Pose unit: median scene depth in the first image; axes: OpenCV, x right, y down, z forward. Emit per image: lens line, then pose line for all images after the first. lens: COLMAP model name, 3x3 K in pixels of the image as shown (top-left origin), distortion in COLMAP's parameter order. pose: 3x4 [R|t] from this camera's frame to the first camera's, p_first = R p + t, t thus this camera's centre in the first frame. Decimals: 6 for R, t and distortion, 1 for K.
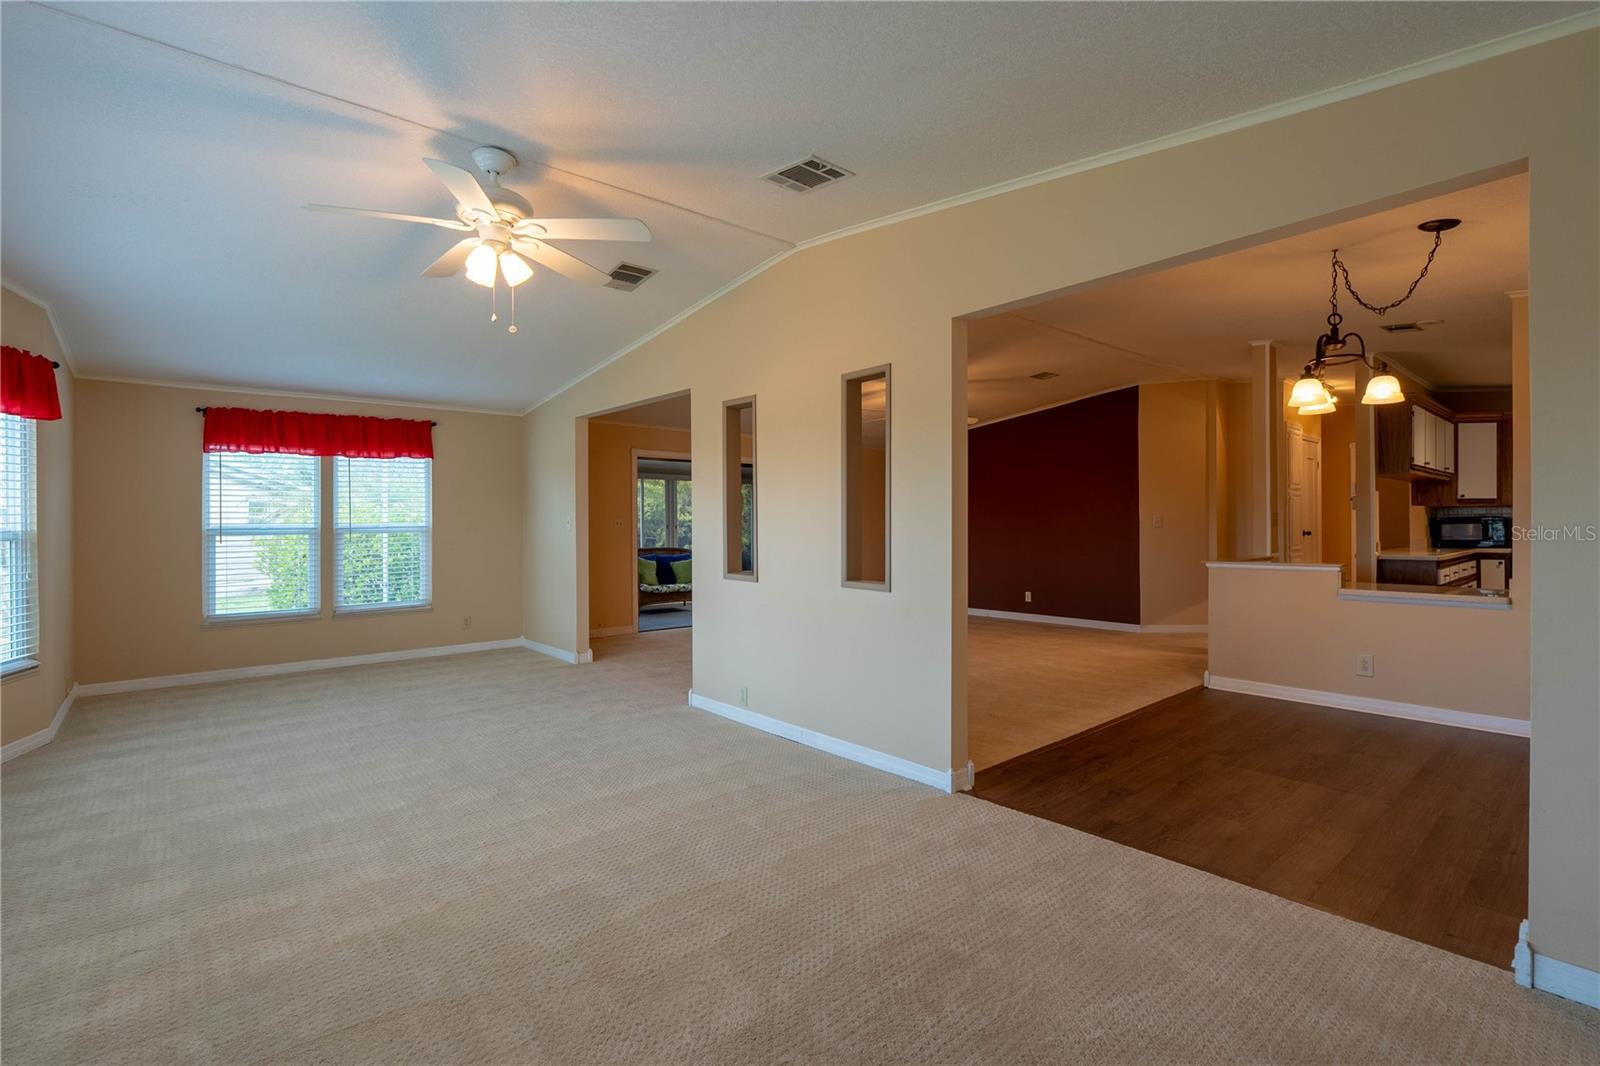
lens RADIAL K [[731.8, 0, 797.6], [0, 731.8, 523.4], [0, 0, 1]] dist [-0.001976, 0.002669]
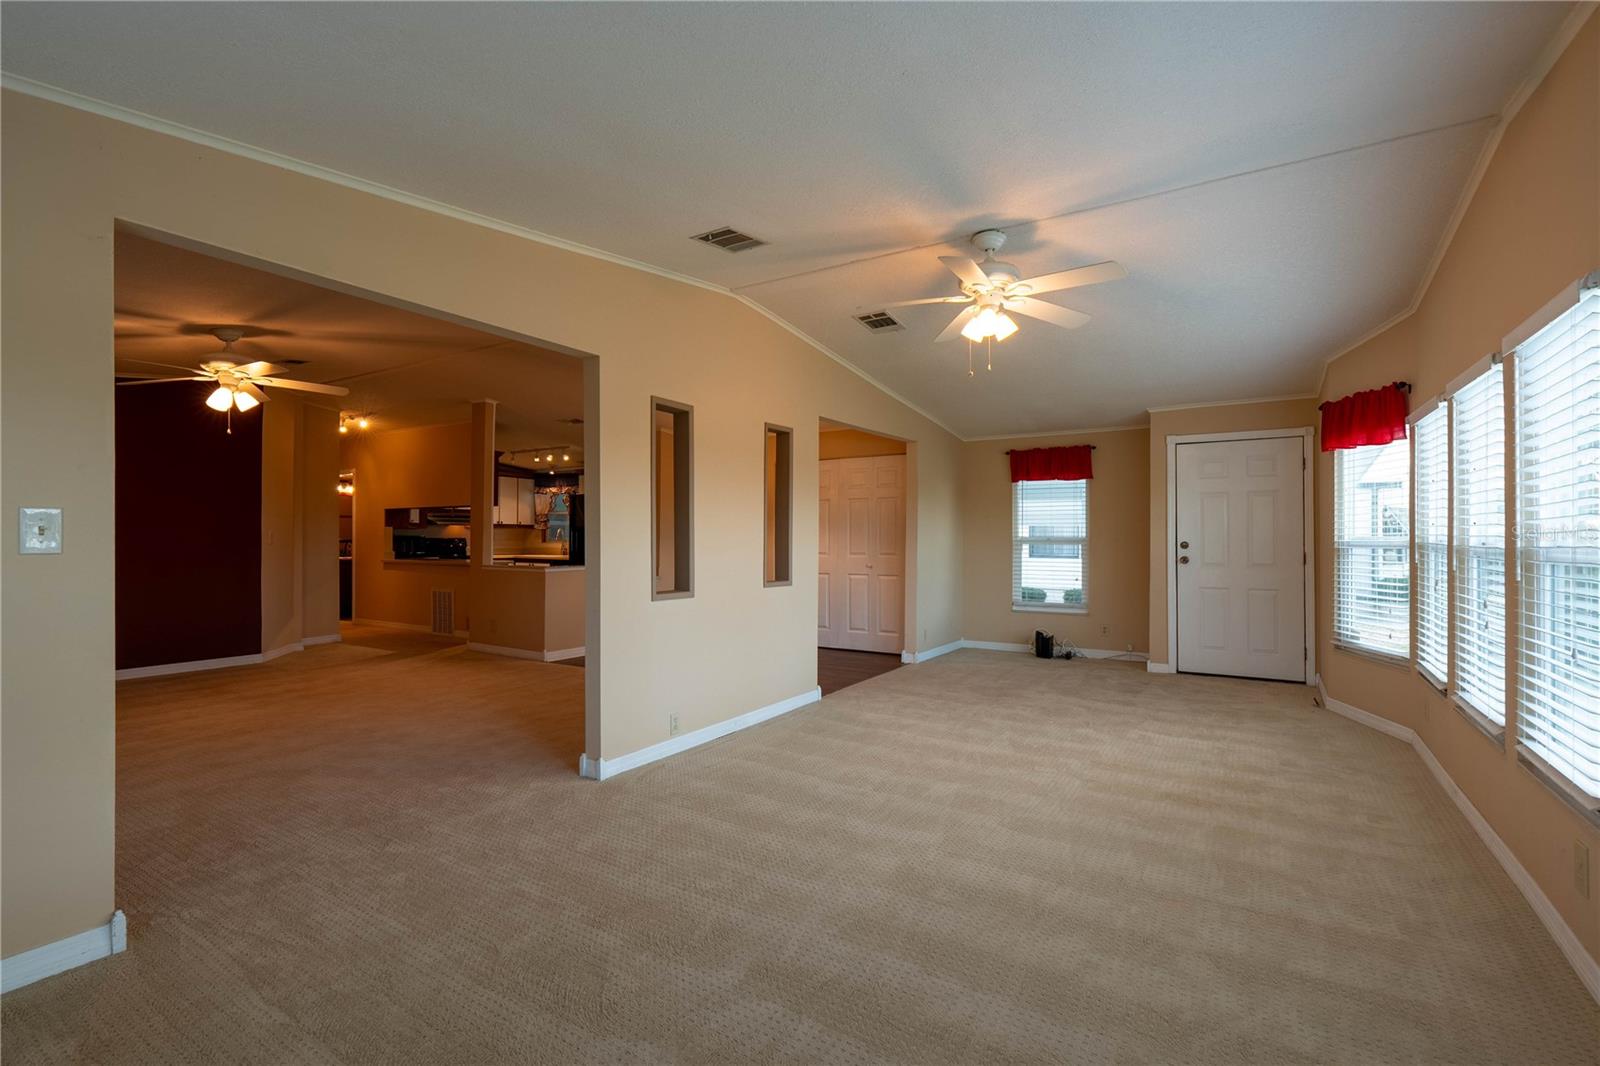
lens RADIAL K [[731.8, 0, 794.6], [0, 731.8, 533.0], [0, 0, 1]] dist [-0.001976, 0.002669]
pose [[-0.291228, 0.012649, 0.956570, -0.637235], [0.000260, 0.999914, -0.013143, 0.004363], [-0.956654, -0.003579, -0.291206, 0.713525]]
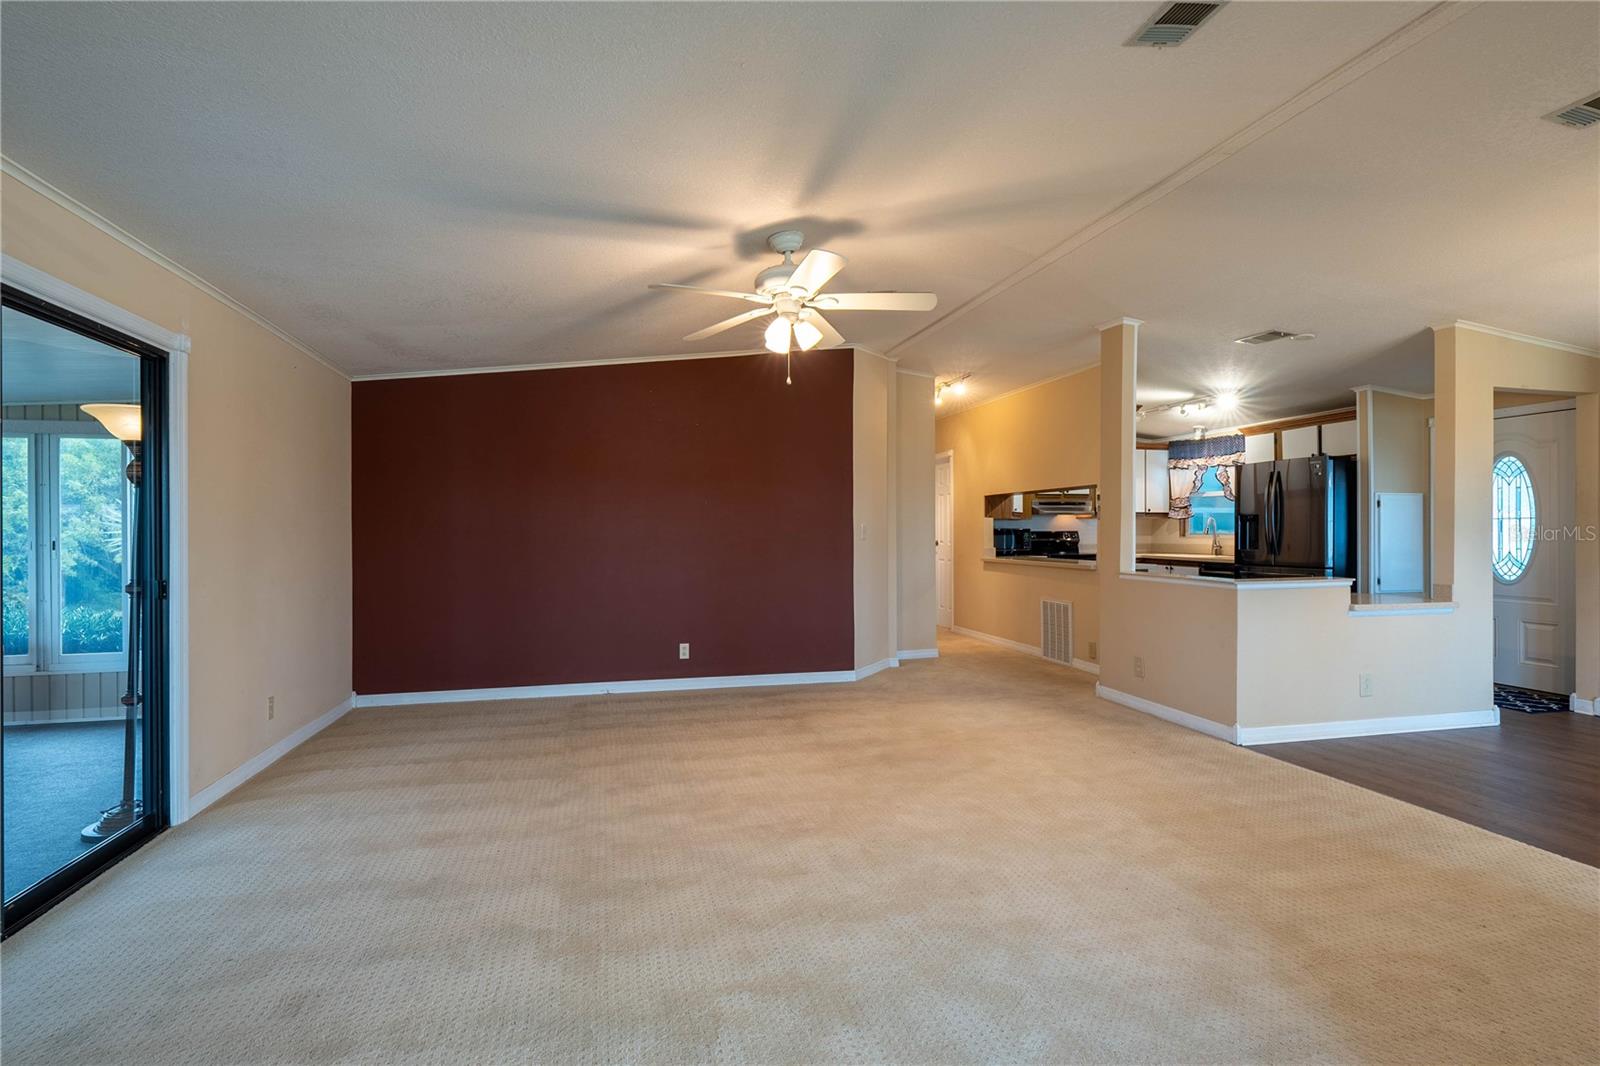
lens RADIAL K [[767.2, 0, 790.5], [0, 767.2, 530.4], [0, 0, 1]] dist [-0.000569, 0.001072]
pose [[0.442012, 0.006056, 0.896989, -0.286182], [-0.000480, 0.999979, -0.006515, 0.002043], [-0.897009, 0.002449, 0.442005, 0.796180]]
